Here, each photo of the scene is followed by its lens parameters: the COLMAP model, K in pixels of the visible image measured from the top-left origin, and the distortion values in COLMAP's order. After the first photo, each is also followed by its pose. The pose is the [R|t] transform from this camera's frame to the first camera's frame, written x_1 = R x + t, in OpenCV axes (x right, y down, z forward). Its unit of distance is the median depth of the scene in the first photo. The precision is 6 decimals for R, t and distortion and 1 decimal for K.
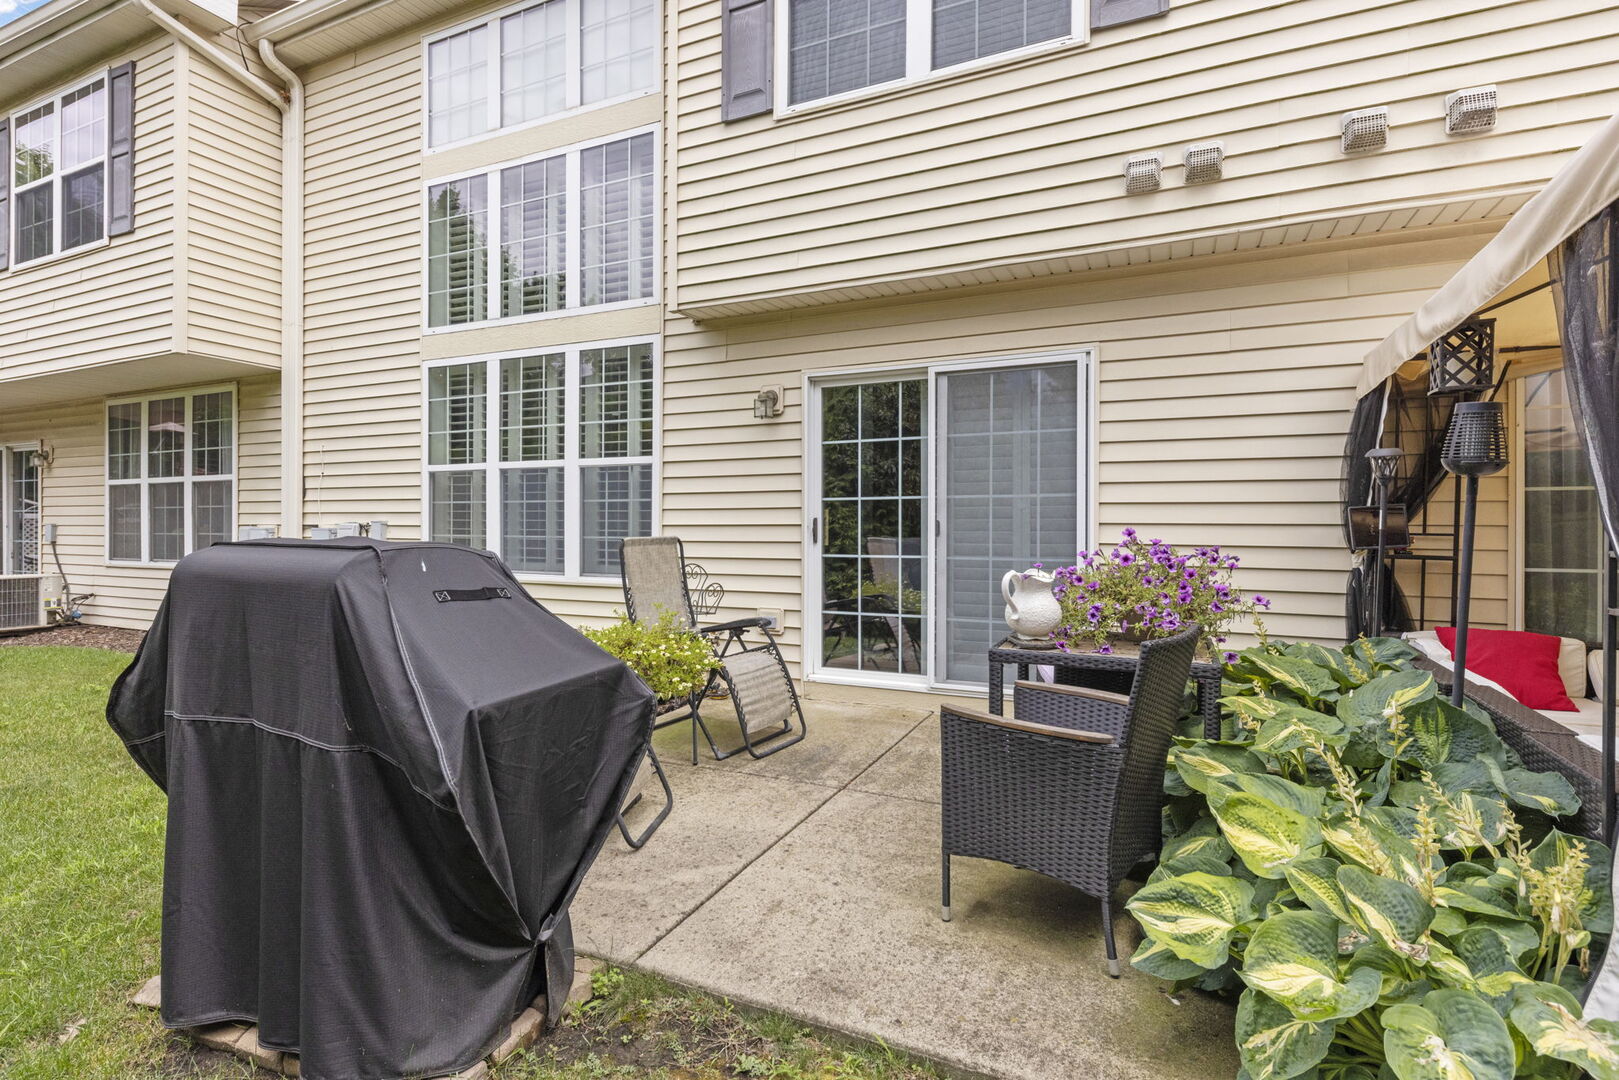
lens RADIAL K [[880.0, 0, 858.7], [0, 880.0, 541.7], [0, 0, 1]] dist [0.000365, -0.000861]
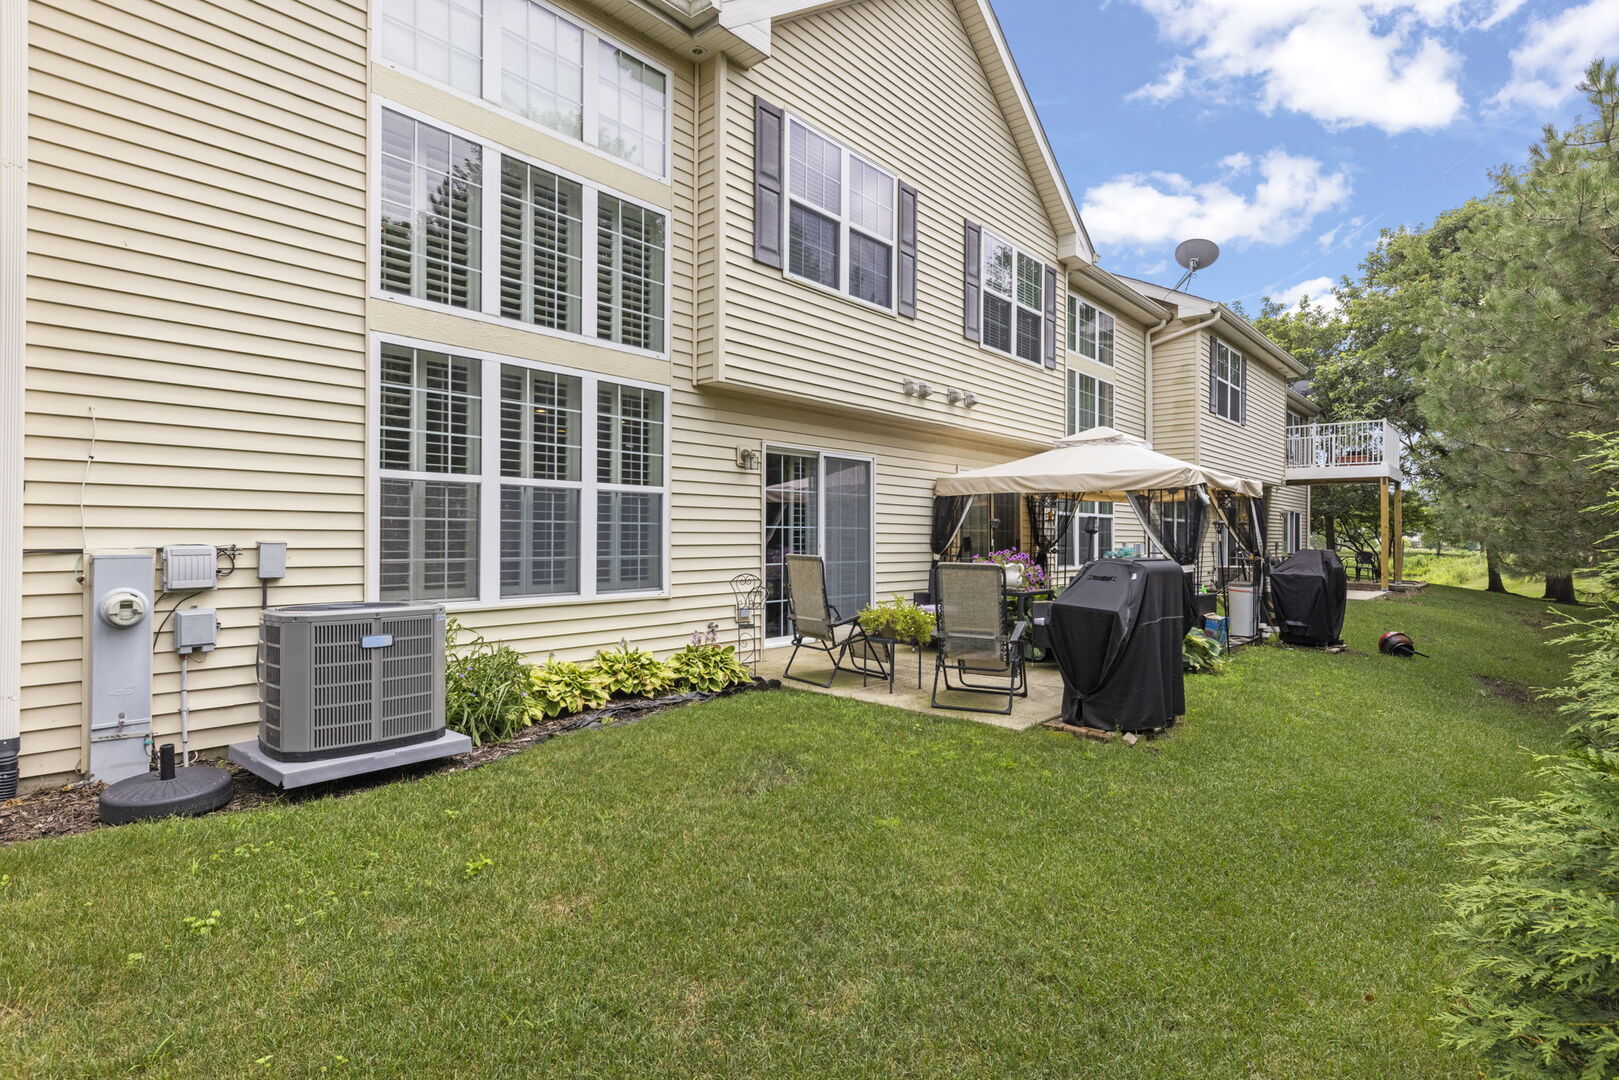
lens RADIAL K [[640.1, 0, 805.1], [0, 640.1, 528.4], [0, 0, 1]] dist [0.023955, -0.012728]
pose [[0.356207, 0.016431, 0.934263, -0.990830], [0.016951, 0.999567, -0.024042, -0.017439], [-0.934253, 0.024401, 0.355774, 0.521988]]
